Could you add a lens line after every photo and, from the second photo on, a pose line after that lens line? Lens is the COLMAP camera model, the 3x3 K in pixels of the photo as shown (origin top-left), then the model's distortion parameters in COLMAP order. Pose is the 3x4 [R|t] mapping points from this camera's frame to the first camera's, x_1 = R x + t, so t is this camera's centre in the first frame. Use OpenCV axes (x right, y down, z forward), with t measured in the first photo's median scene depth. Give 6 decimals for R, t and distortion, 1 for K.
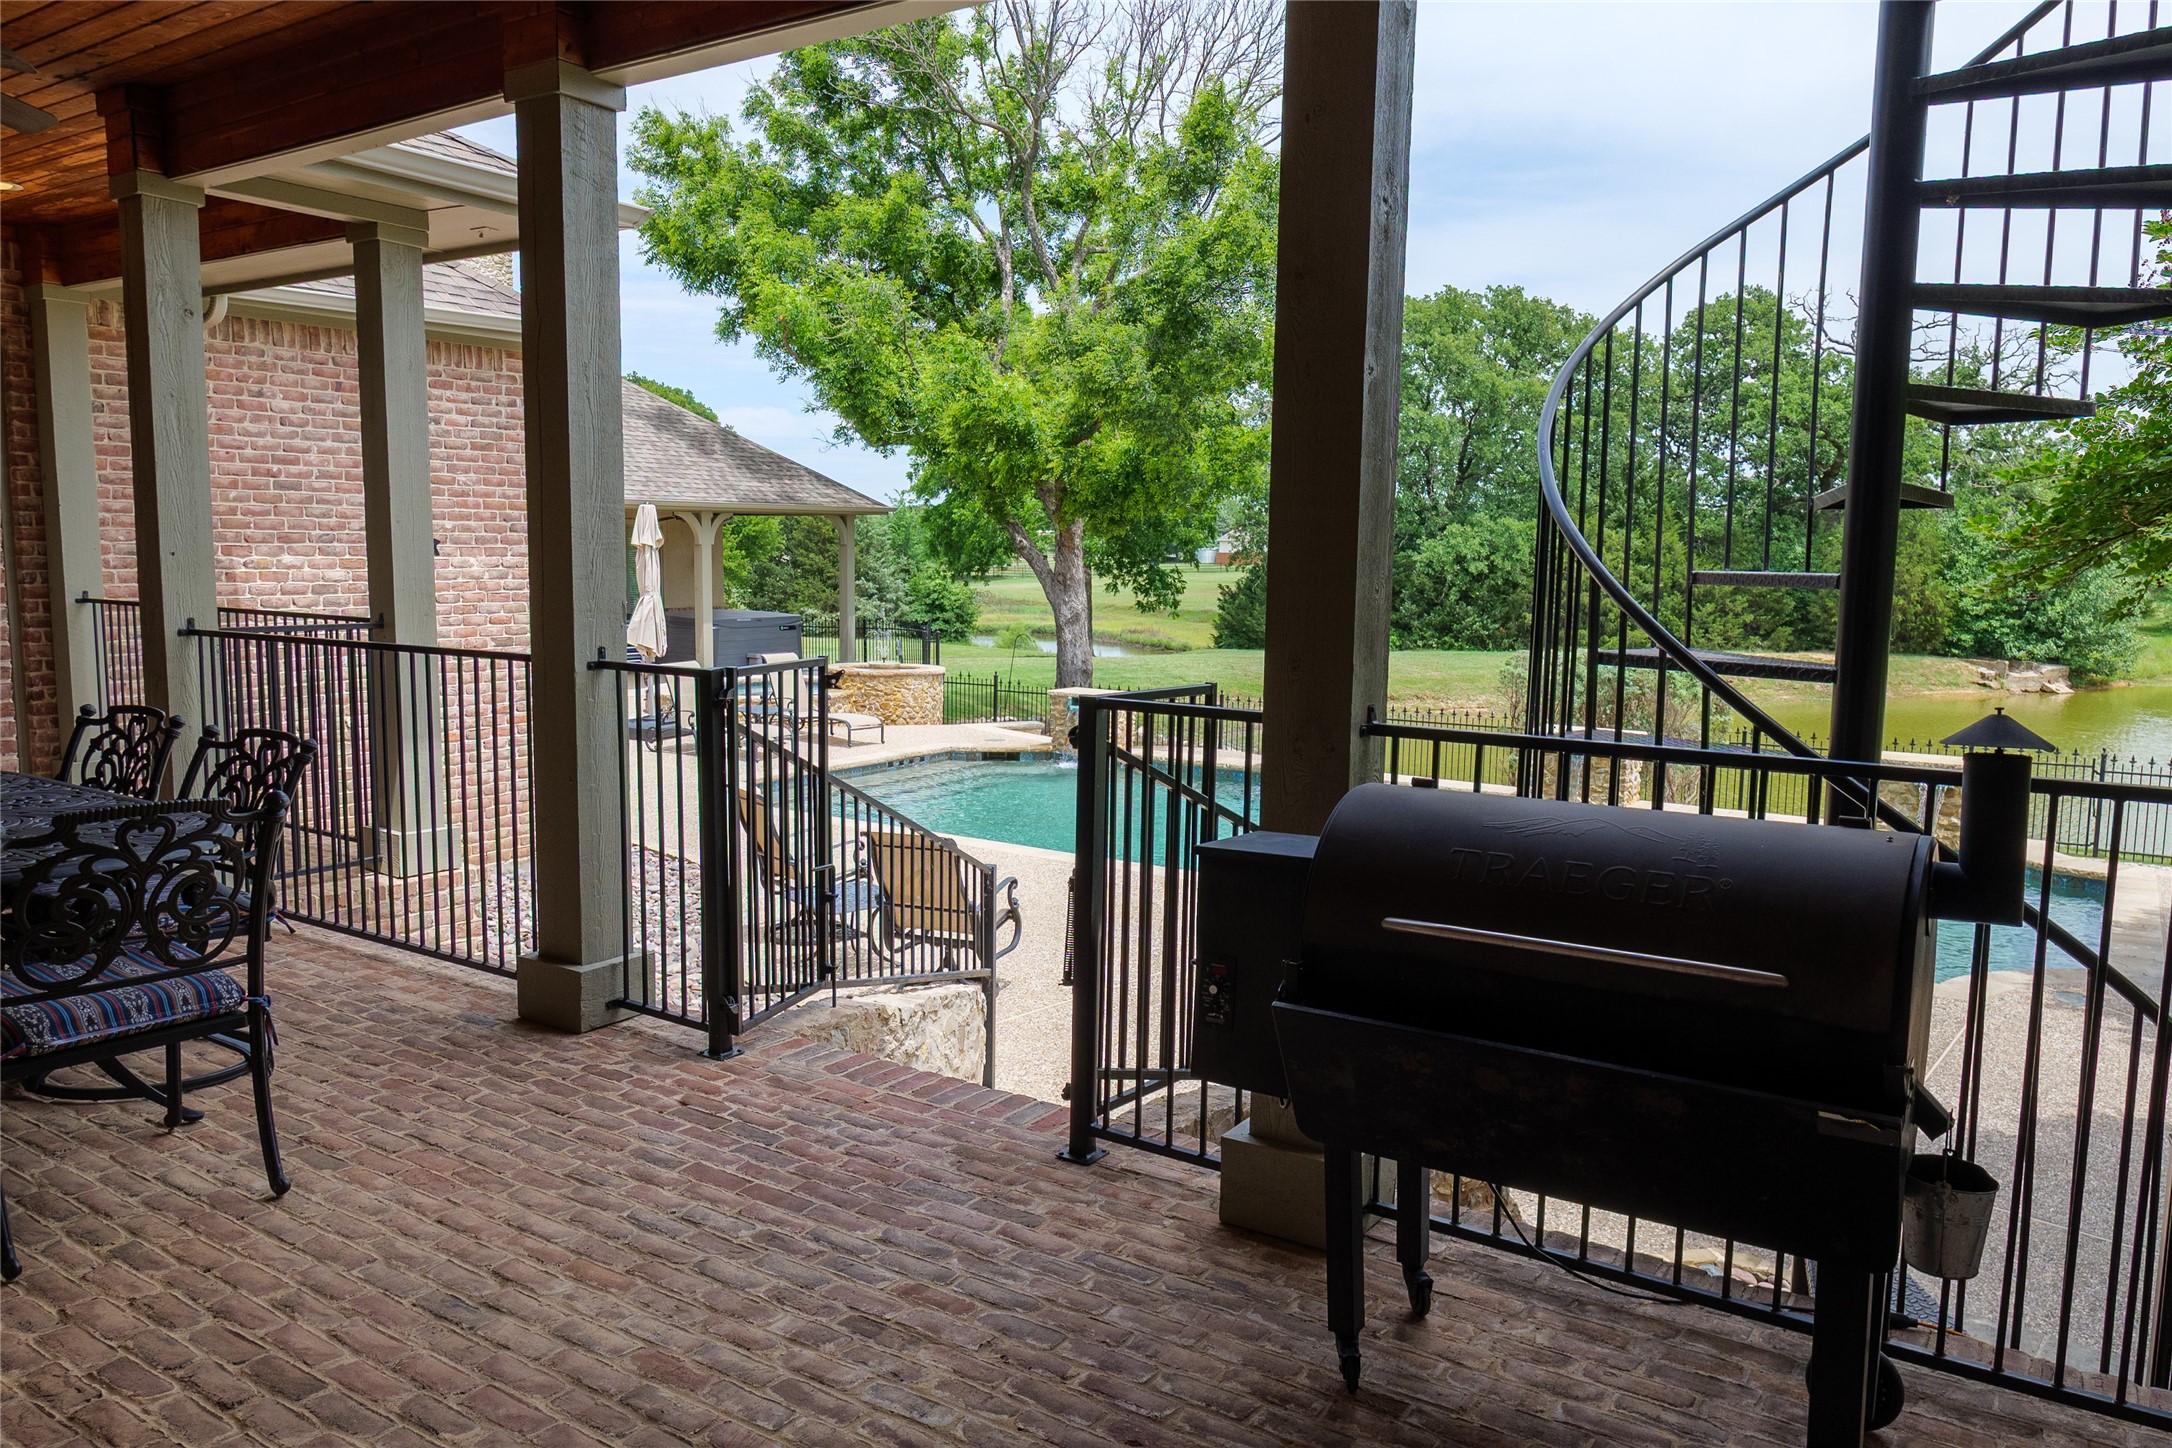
lens RADIAL K [[1522.1, 0, 1080.8], [0, 1522.1, 722.1], [0, 0, 1]] dist [0.015781, -0.017786]
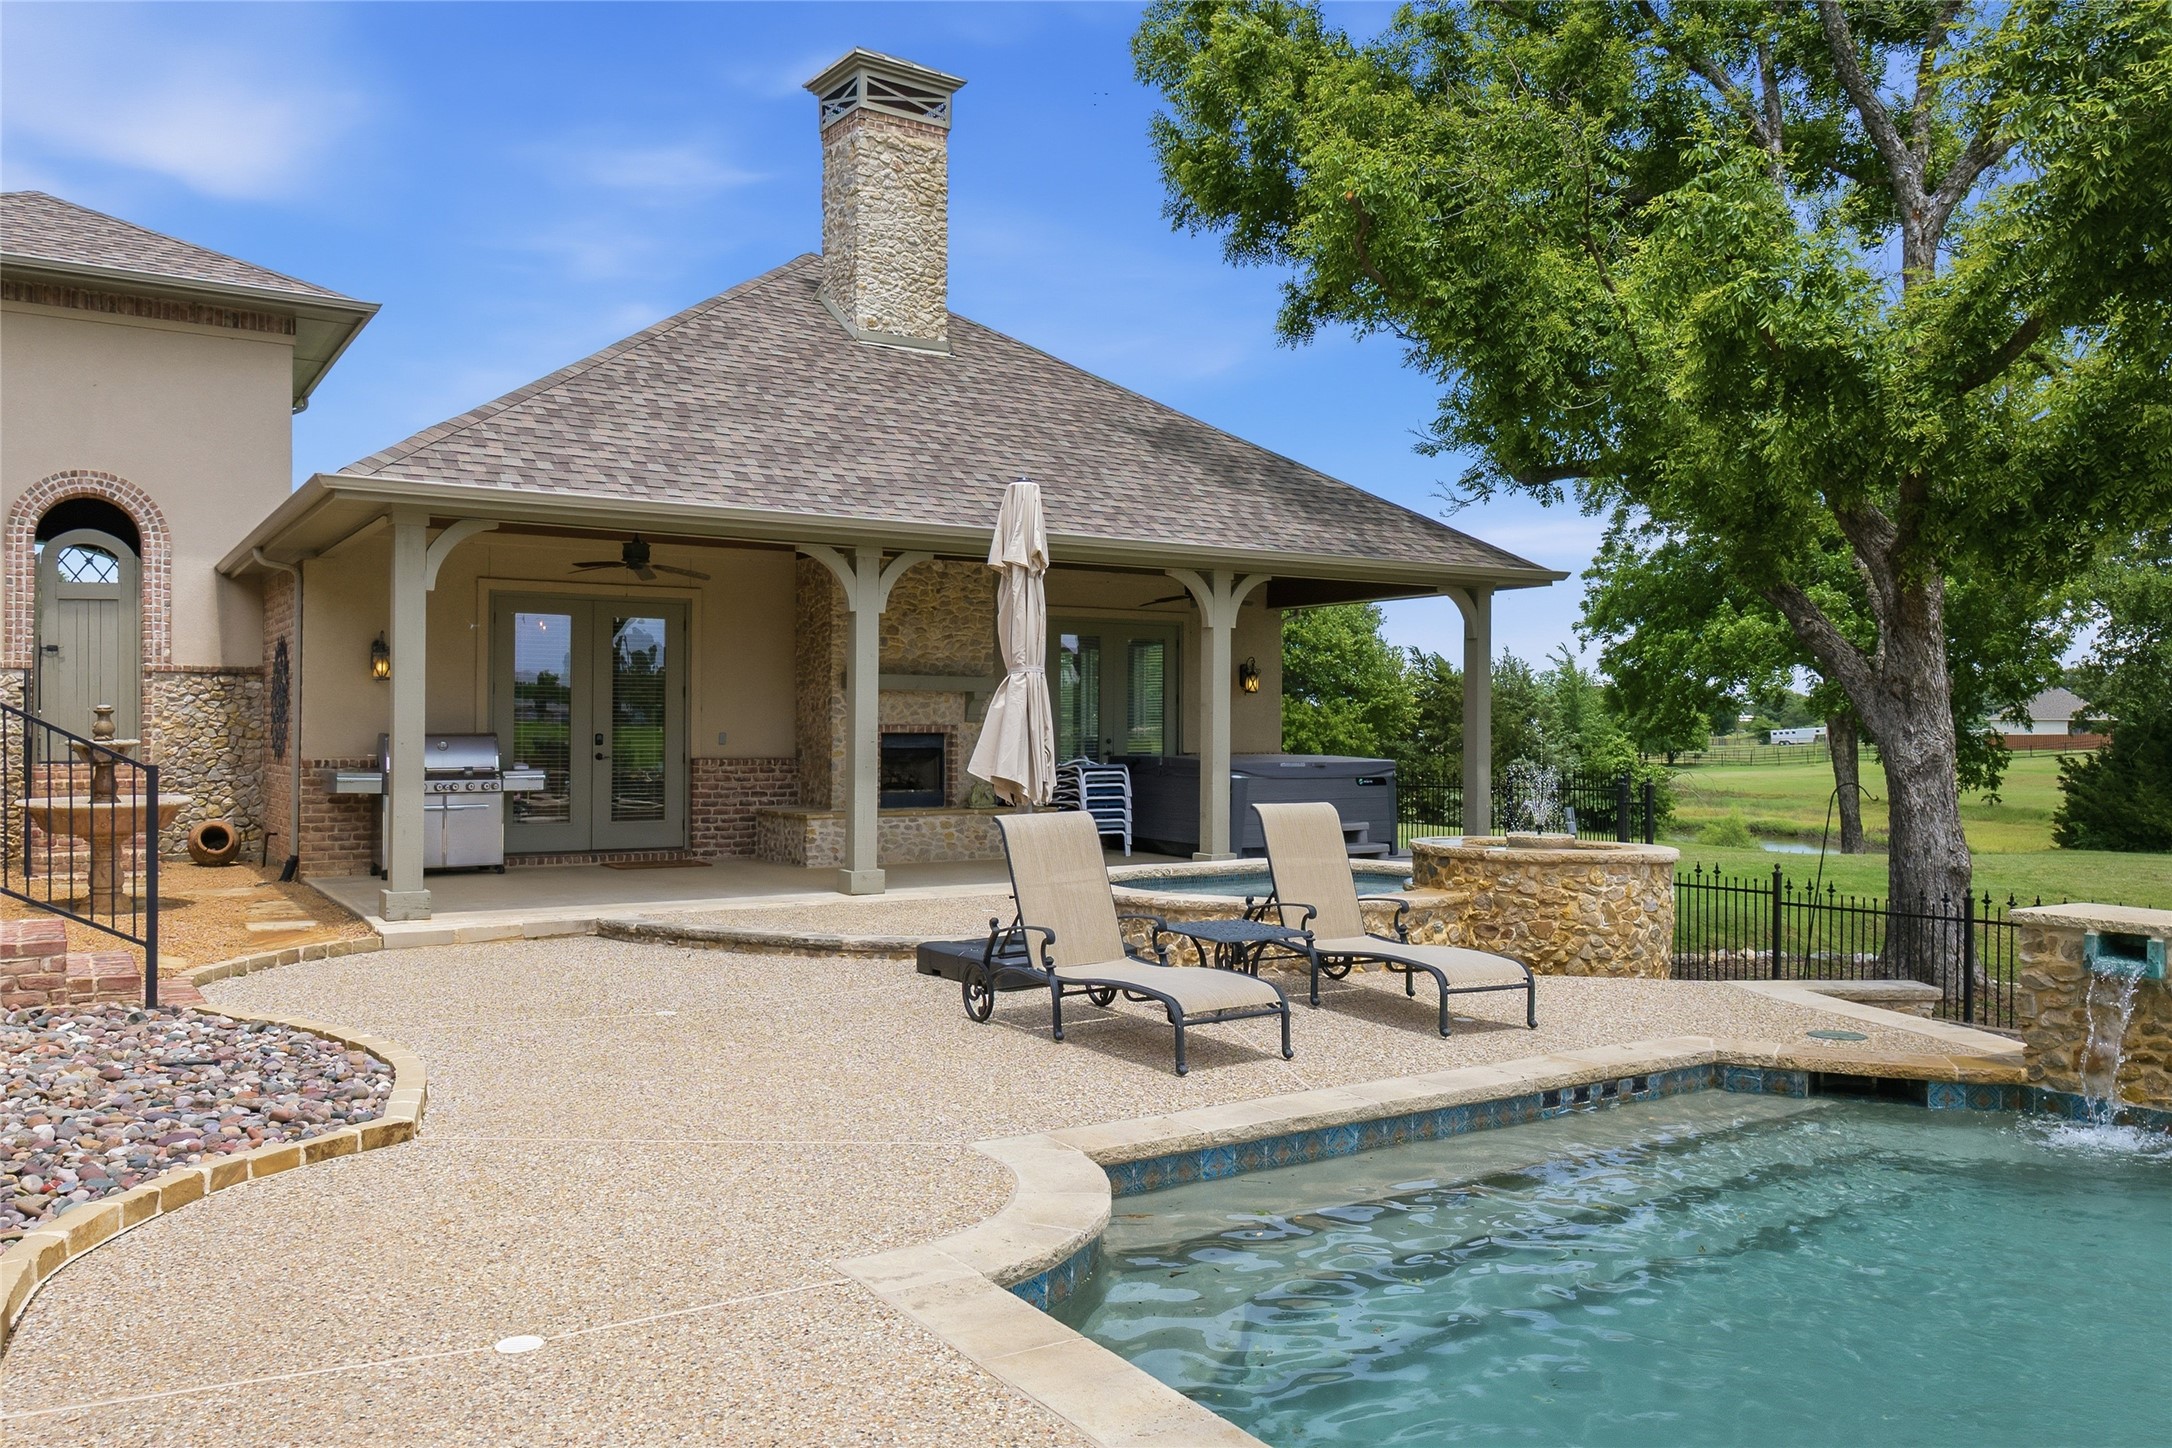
lens RADIAL K [[1620.0, 0, 1073.0], [0, 1620.0, 709.6], [0, 0, 1]] dist [0.001174, -0.010808]
pose [[0.915337, -0.012429, -0.402497, -0.028964], [-0.041172, 0.991397, -0.124245, -0.004604], [0.400578, 0.130298, 0.906951, 0.236246]]
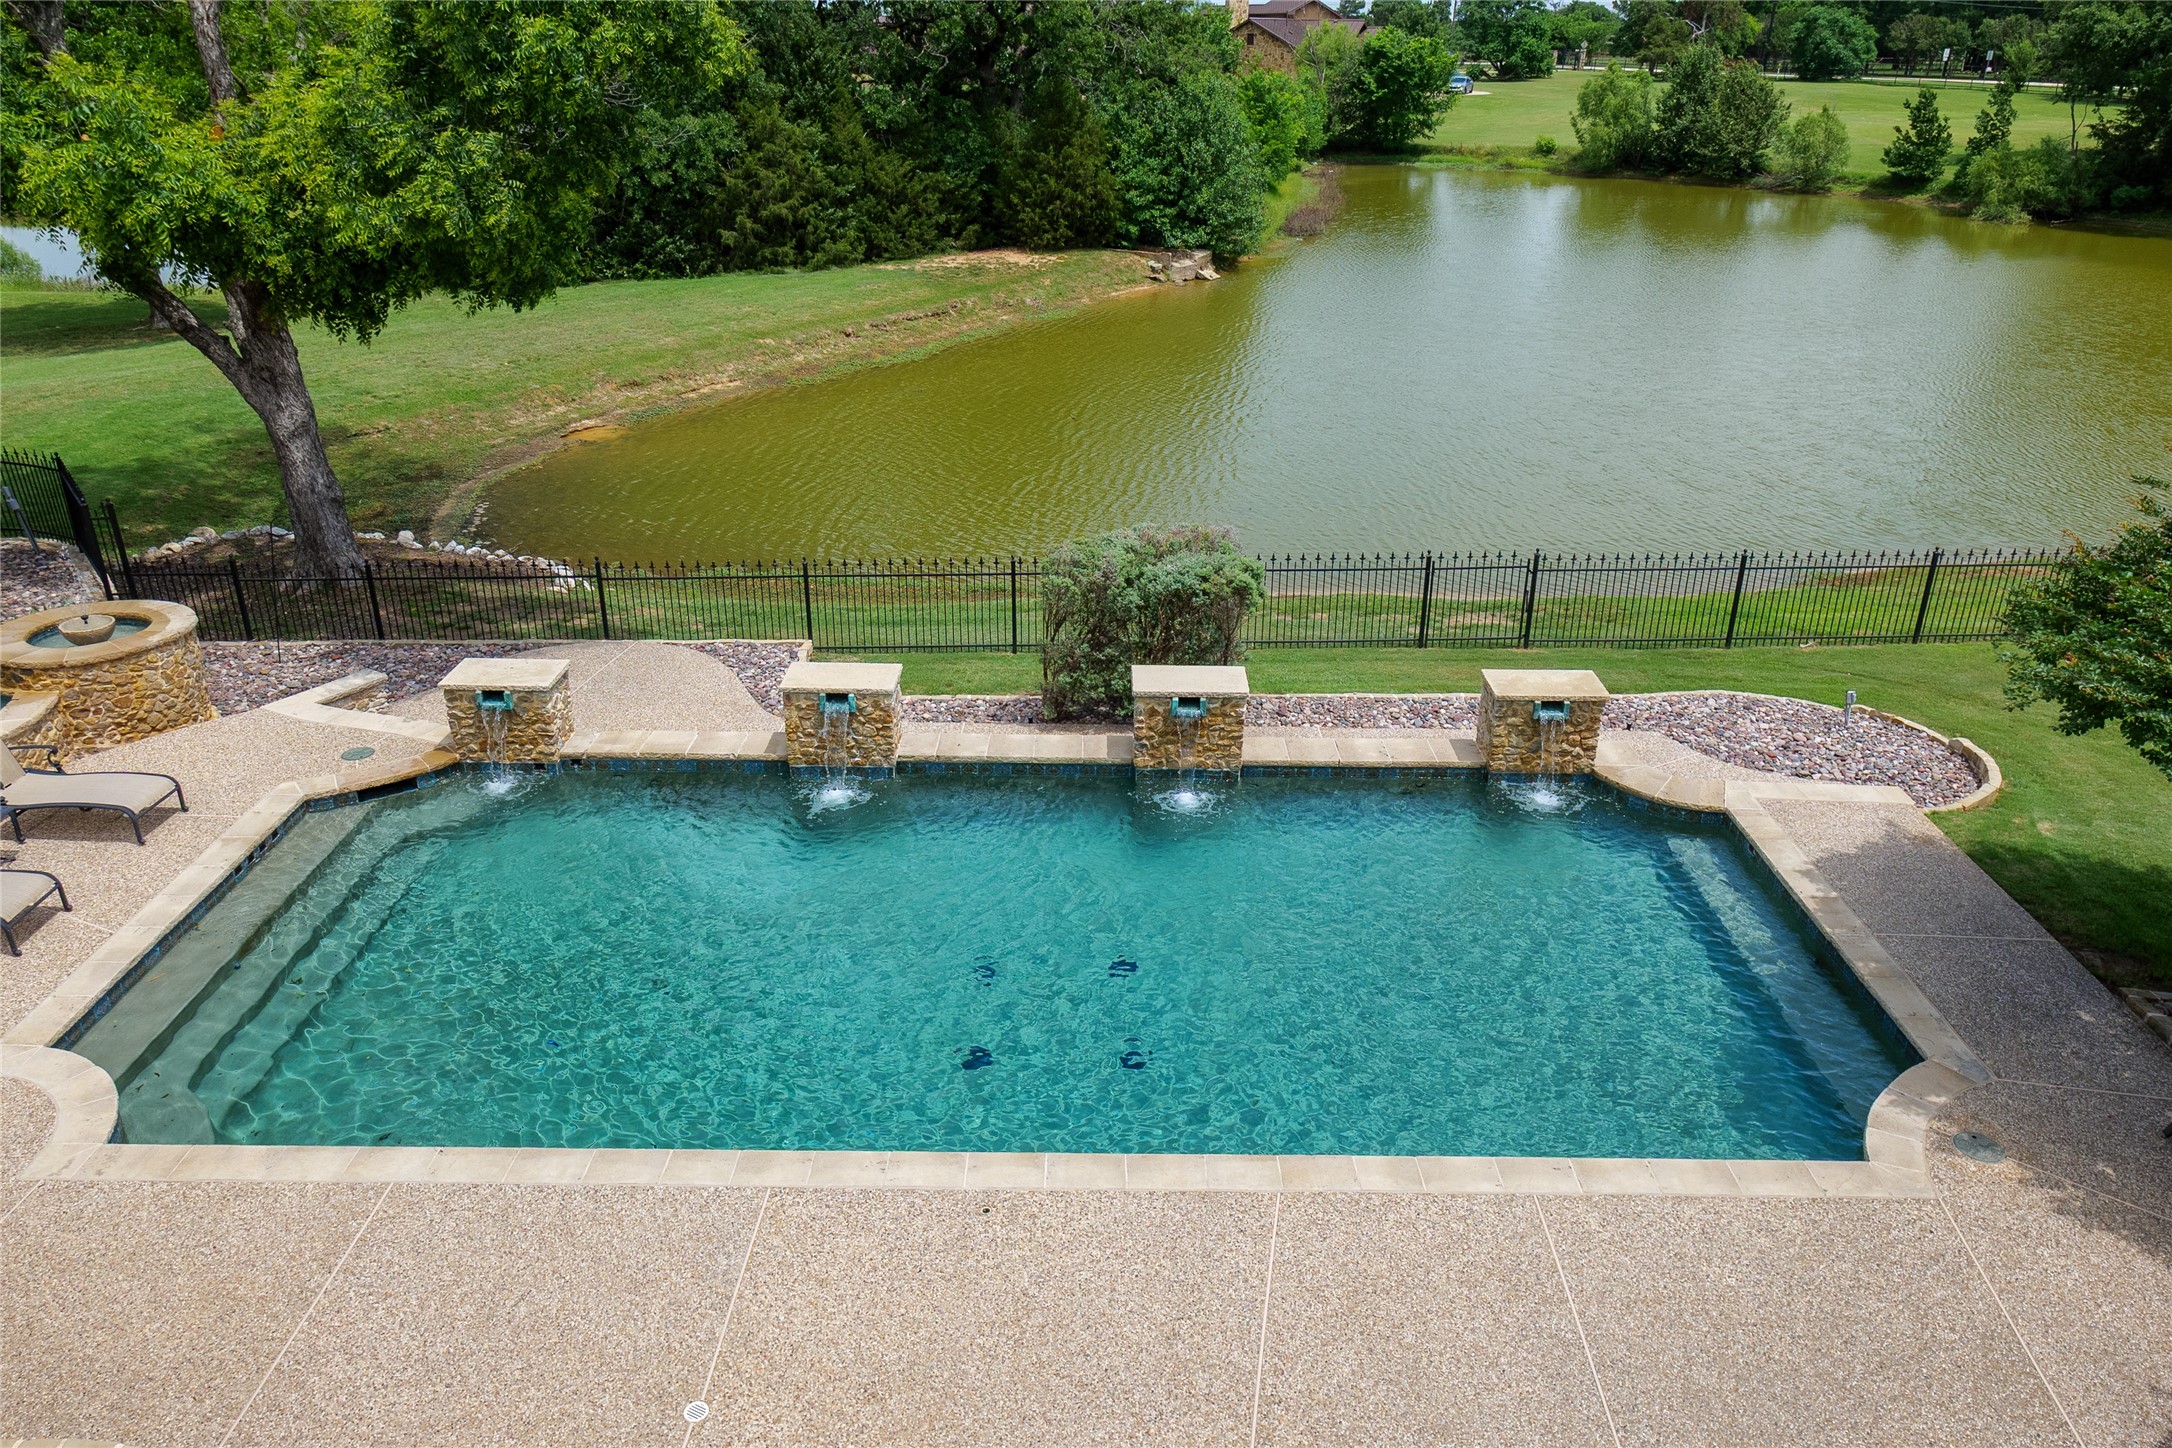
lens RADIAL K [[1522.1, 0, 1085.5], [0, 1522.1, 726.5], [0, 0, 1]] dist [0.015781, -0.017786]
pose [[0.831889, -0.238788, 0.500940, -0.054393], [0.071306, 0.941201, 0.330237, -0.089050], [-0.550342, -0.239001, 0.800001, 0.113474]]
